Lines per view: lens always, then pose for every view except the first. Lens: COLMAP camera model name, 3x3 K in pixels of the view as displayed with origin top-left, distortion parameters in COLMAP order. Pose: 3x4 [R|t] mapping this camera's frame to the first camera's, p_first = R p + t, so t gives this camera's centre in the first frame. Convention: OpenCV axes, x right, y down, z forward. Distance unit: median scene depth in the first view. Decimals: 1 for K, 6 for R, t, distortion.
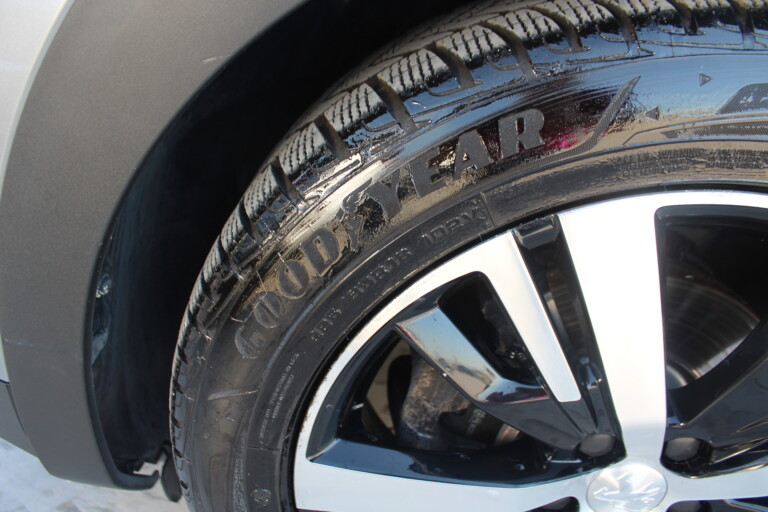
lens RADIAL K [[646.5, 0, 384.0], [0, 646.5, 253.0], [0, 0, 1]] dist [-0.151596, 0.113957]
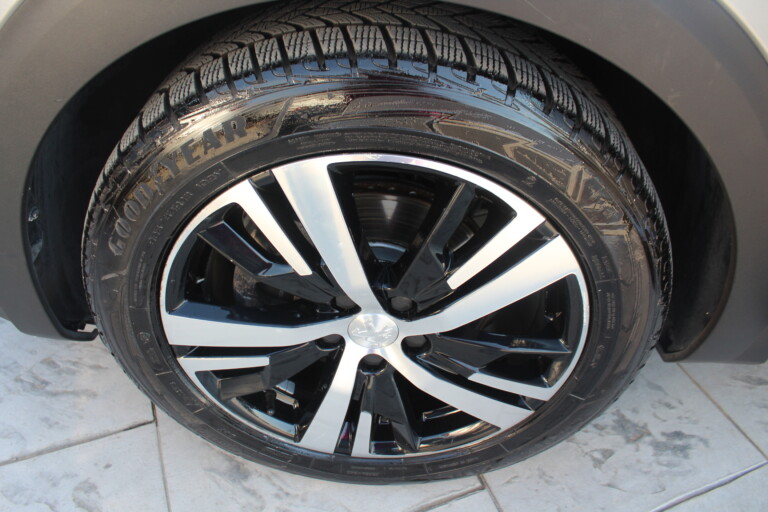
lens RADIAL K [[646.5, 0, 387.2], [0, 646.5, 253.9], [0, 0, 1]] dist [-0.151596, 0.113957]
pose [[0.999456, -0.032207, 0.007070, 0.441907], [0.030227, 0.980565, 0.193854, -0.128371], [-0.013177, -0.193535, 0.981005, -0.592747]]
